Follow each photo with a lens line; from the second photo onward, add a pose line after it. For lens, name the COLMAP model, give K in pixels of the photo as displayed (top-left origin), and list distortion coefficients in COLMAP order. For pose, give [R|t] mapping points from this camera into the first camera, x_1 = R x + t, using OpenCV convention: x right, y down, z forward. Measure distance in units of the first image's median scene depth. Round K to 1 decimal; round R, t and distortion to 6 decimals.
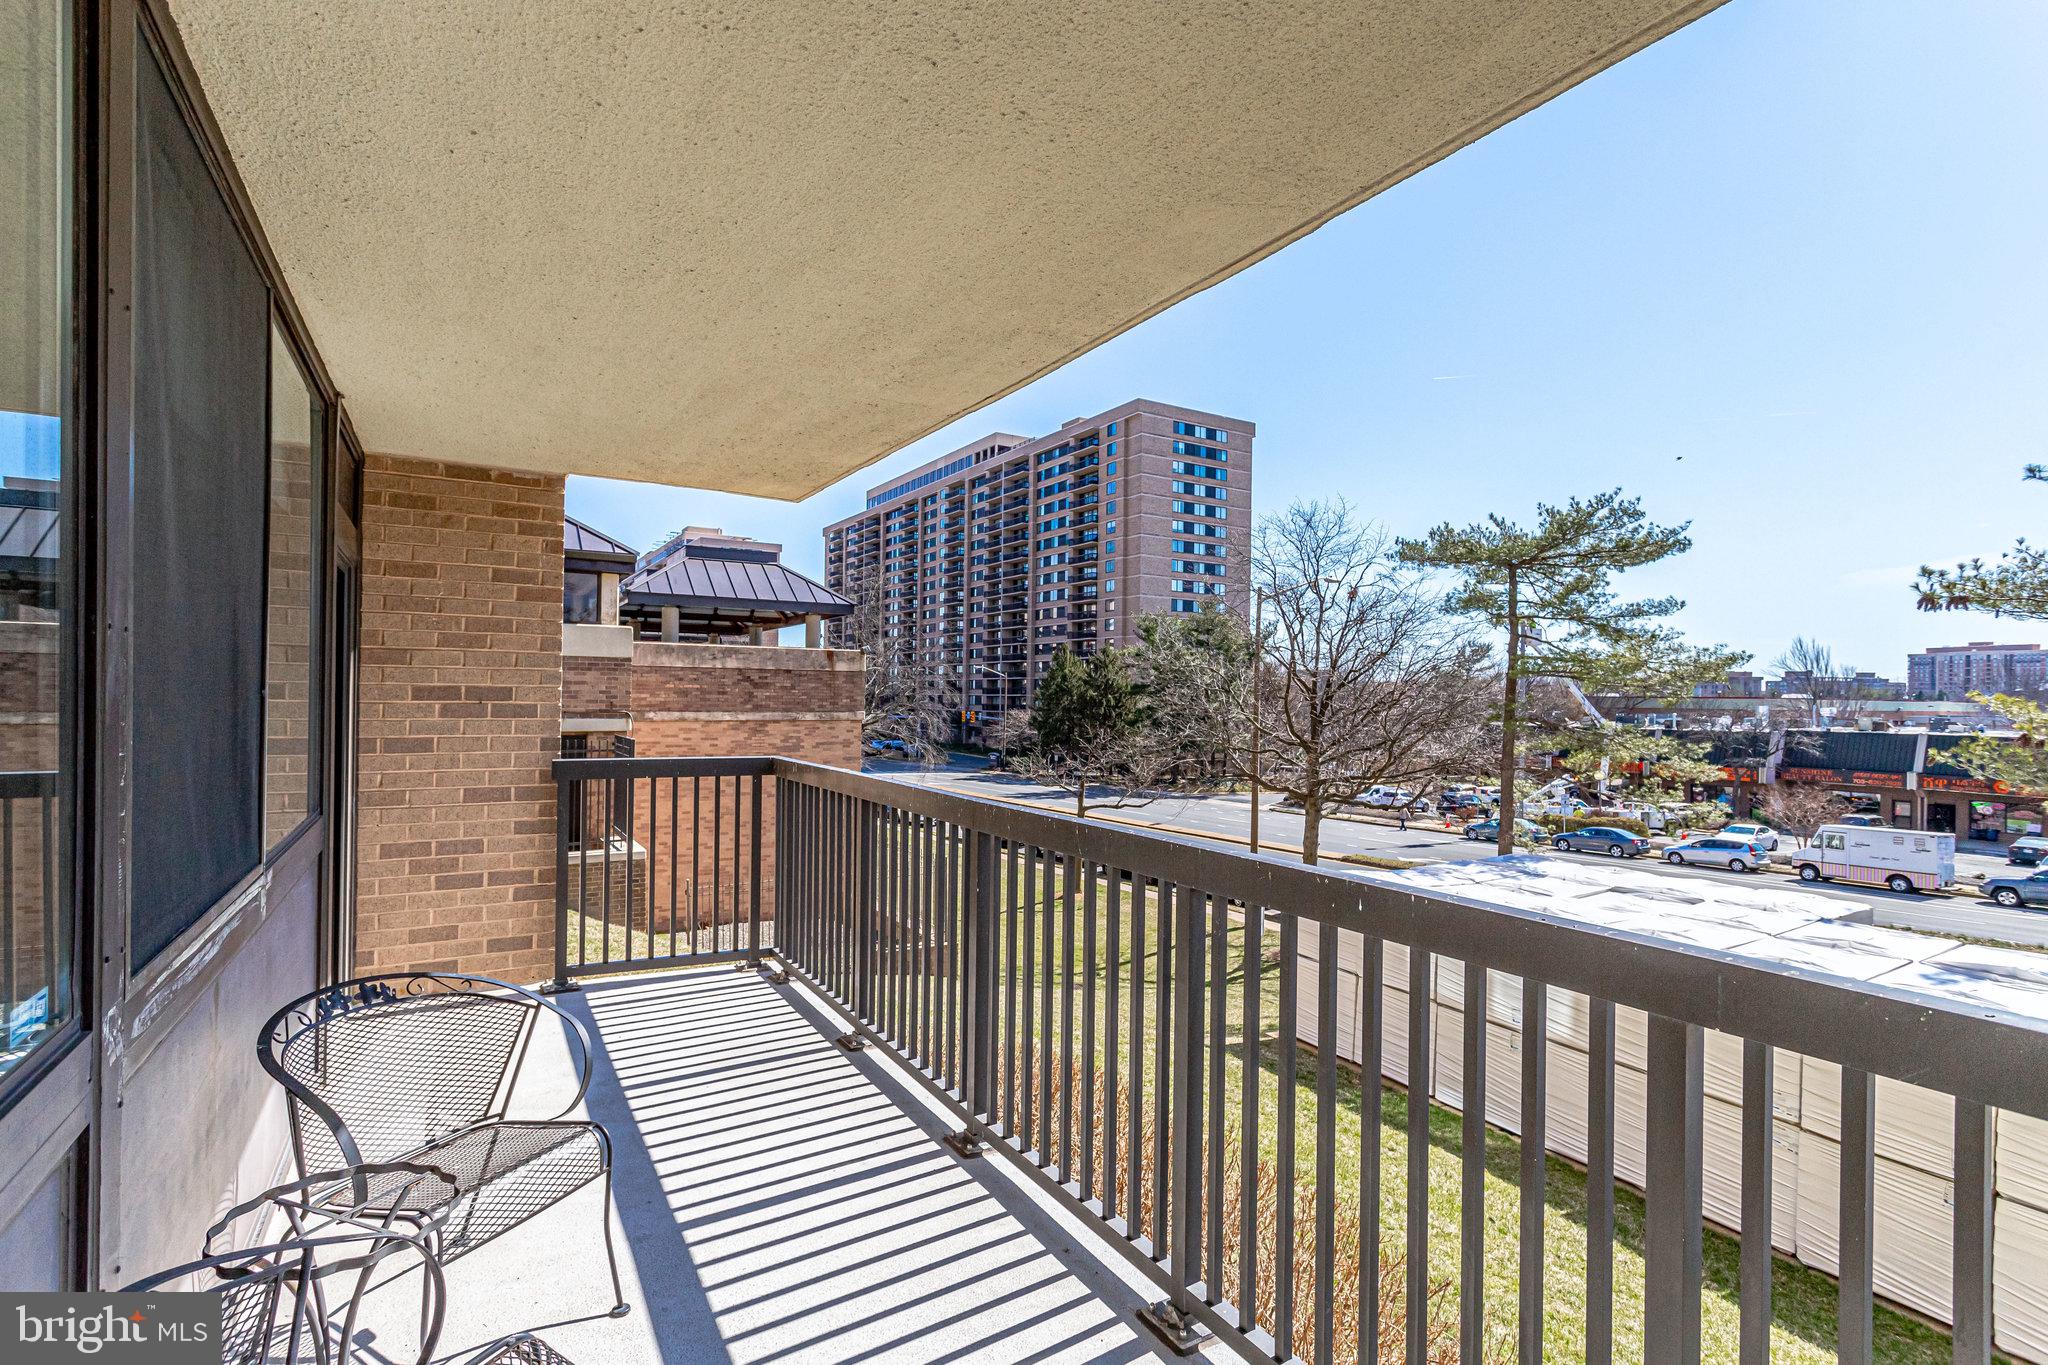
lens RADIAL K [[997.9, 0, 1024.0], [0, 997.9, 682.5], [0, 0, 1]] dist [-0.054078, 0.031341]
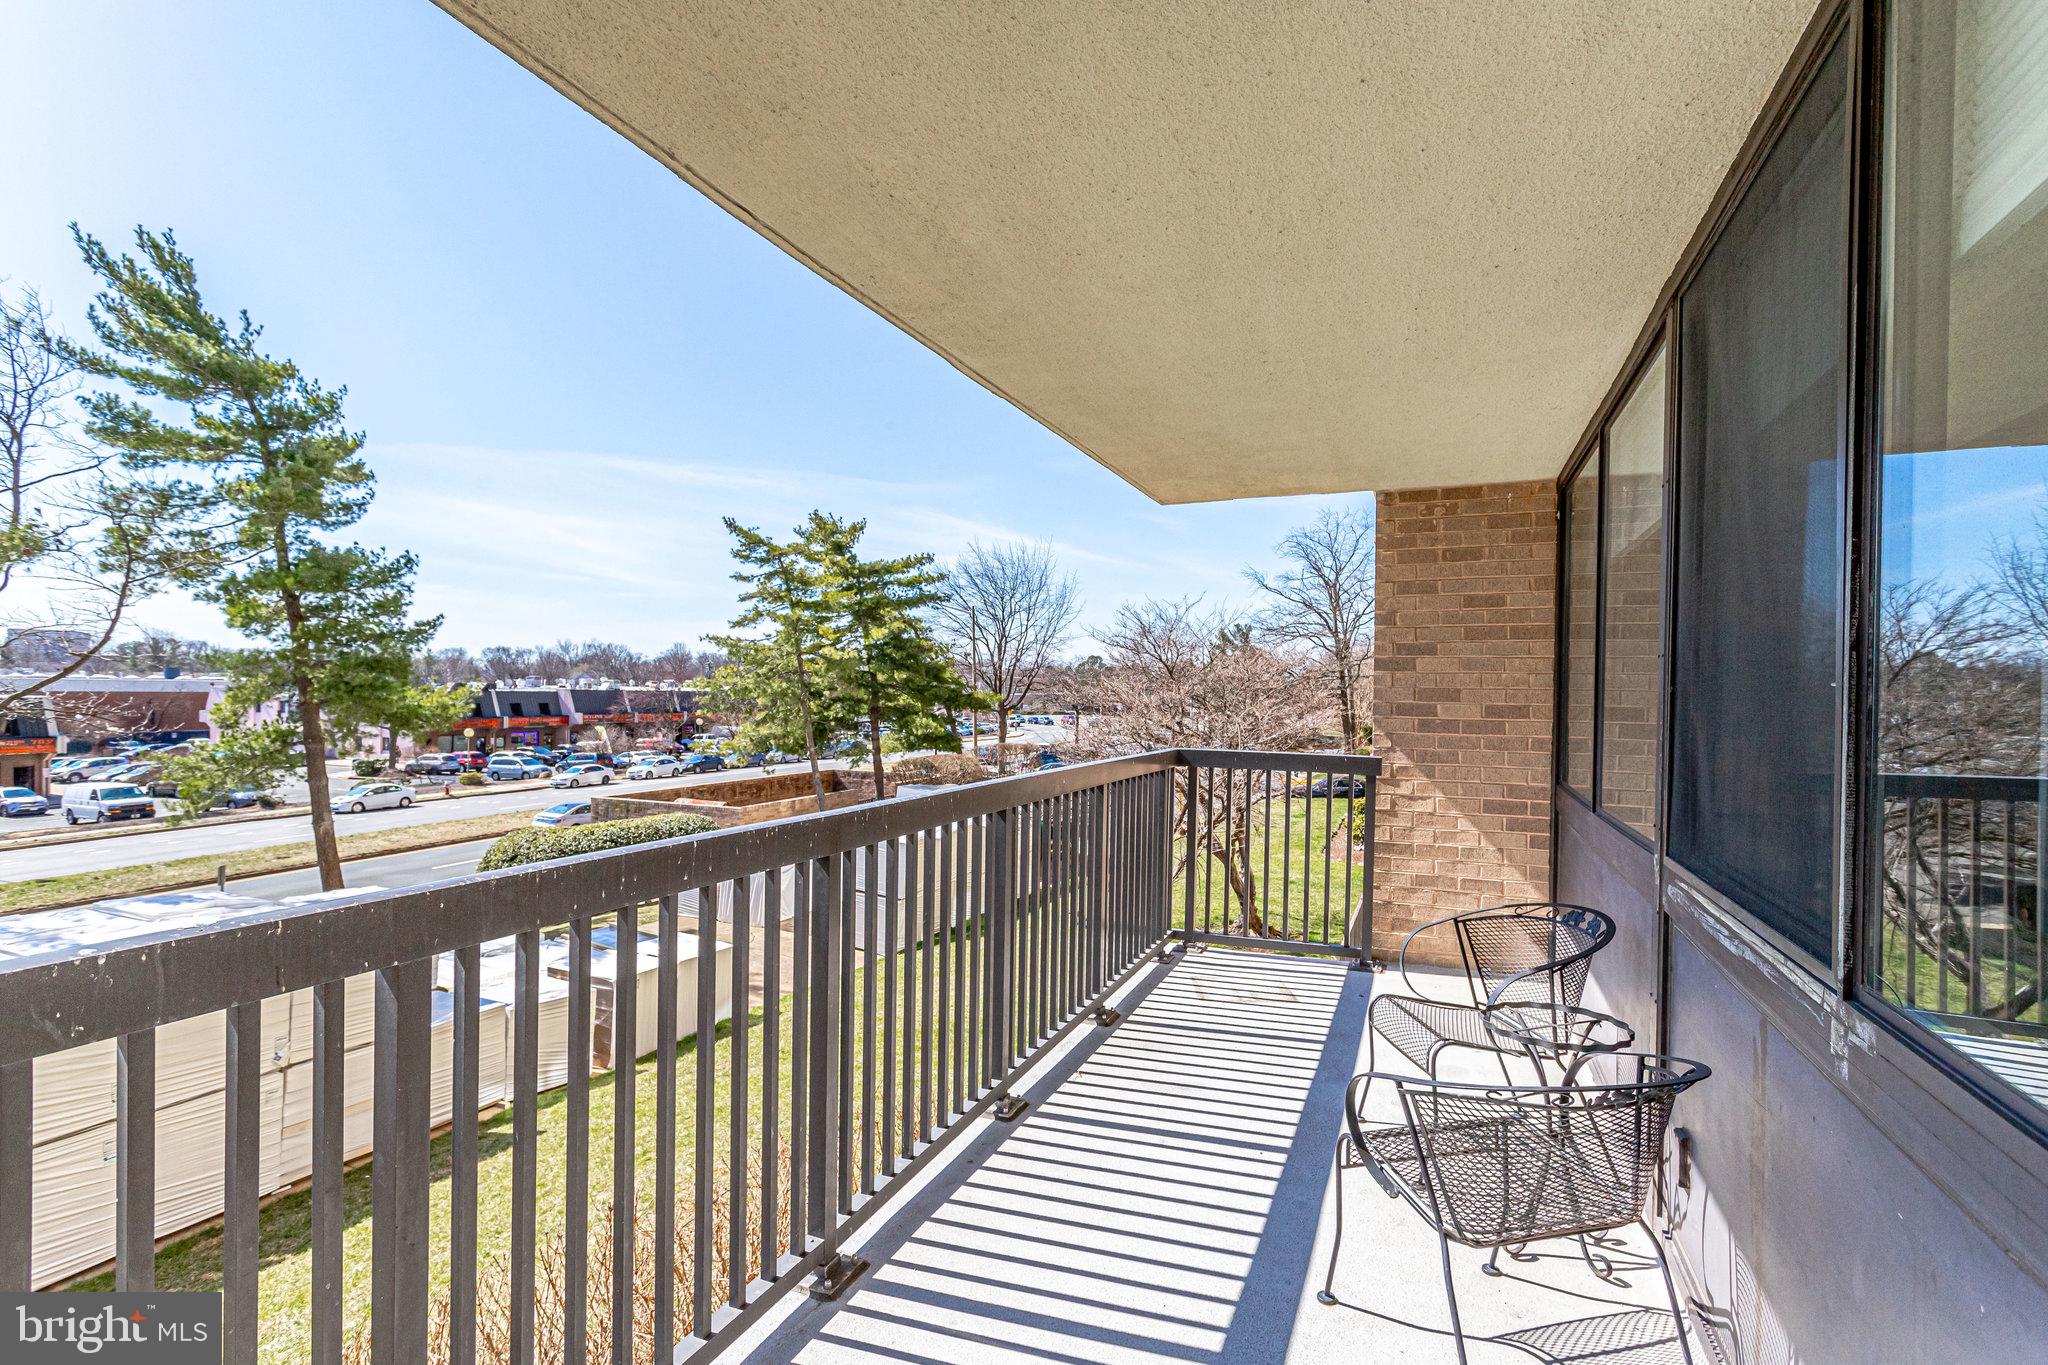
lens RADIAL K [[997.9, 0, 1024.0], [0, 997.9, 682.5], [0, 0, 1]] dist [-0.054078, 0.031341]
pose [[-0.618914, -0.018748, 0.785235, -0.579459], [-0.031295, 0.999510, -0.000803, 0.013278], [-0.784835, -0.025071, -0.619197, 1.094958]]
